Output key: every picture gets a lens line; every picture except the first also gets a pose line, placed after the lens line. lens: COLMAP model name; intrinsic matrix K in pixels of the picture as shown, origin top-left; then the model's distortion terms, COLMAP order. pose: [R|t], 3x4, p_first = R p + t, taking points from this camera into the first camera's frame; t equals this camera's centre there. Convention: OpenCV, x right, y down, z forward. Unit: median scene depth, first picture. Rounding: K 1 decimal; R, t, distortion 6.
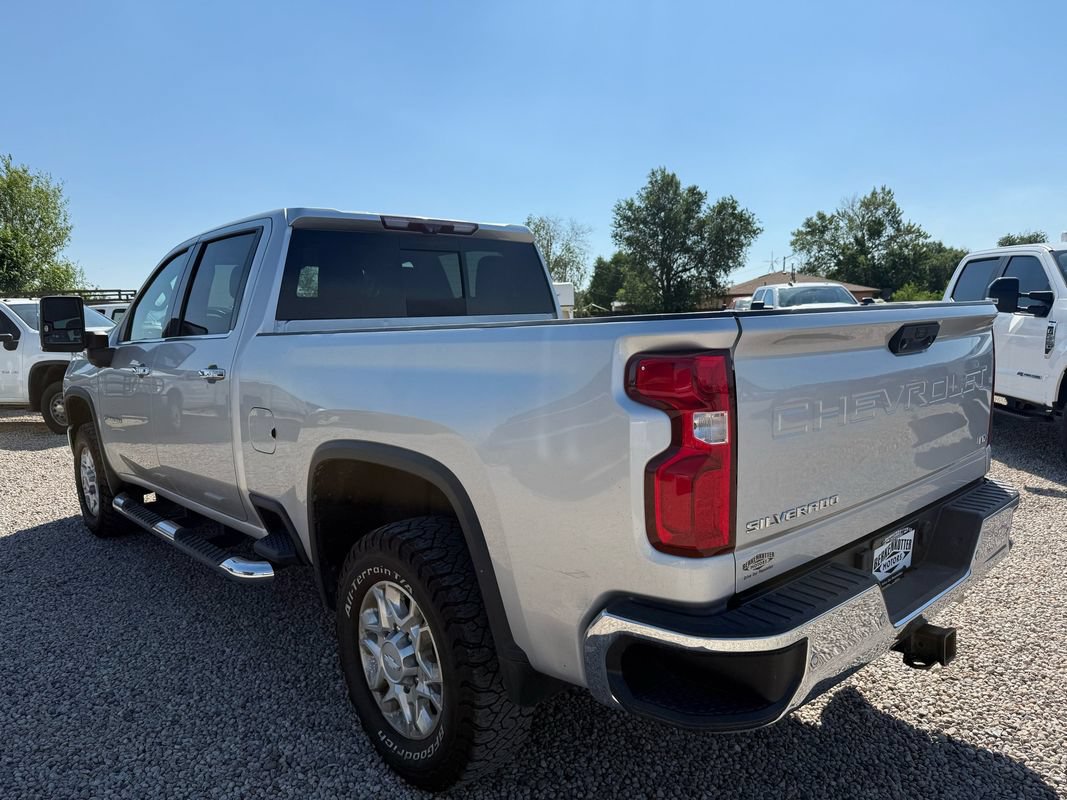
lens RADIAL K [[770.0, 0, 530.4], [0, 770.0, 405.3], [0, 0, 1]] dist [0.019455, -0.024567]
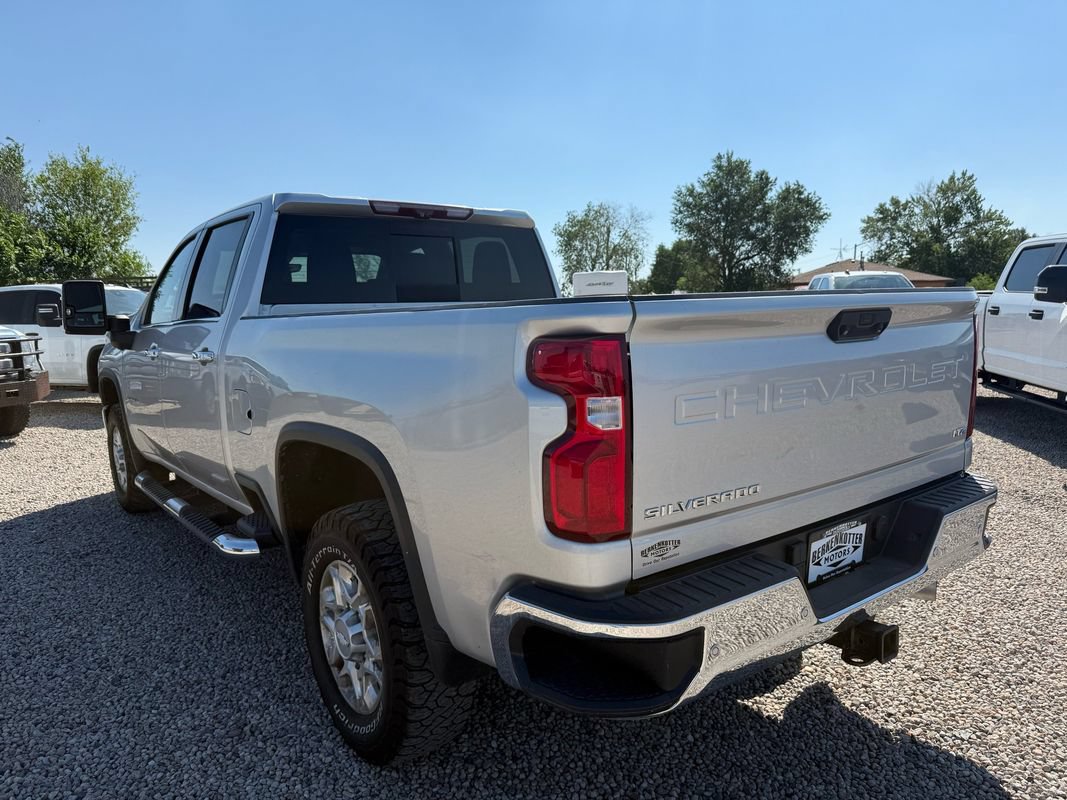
lens RADIAL K [[770.0, 0, 535.5], [0, 770.0, 416.7], [0, 0, 1]] dist [0.019455, -0.024567]
pose [[0.997022, 0.016671, -0.075293, 0.128666], [-0.014485, 0.999460, 0.029490, 0.003642], [0.075744, -0.028312, 0.996725, 0.005402]]
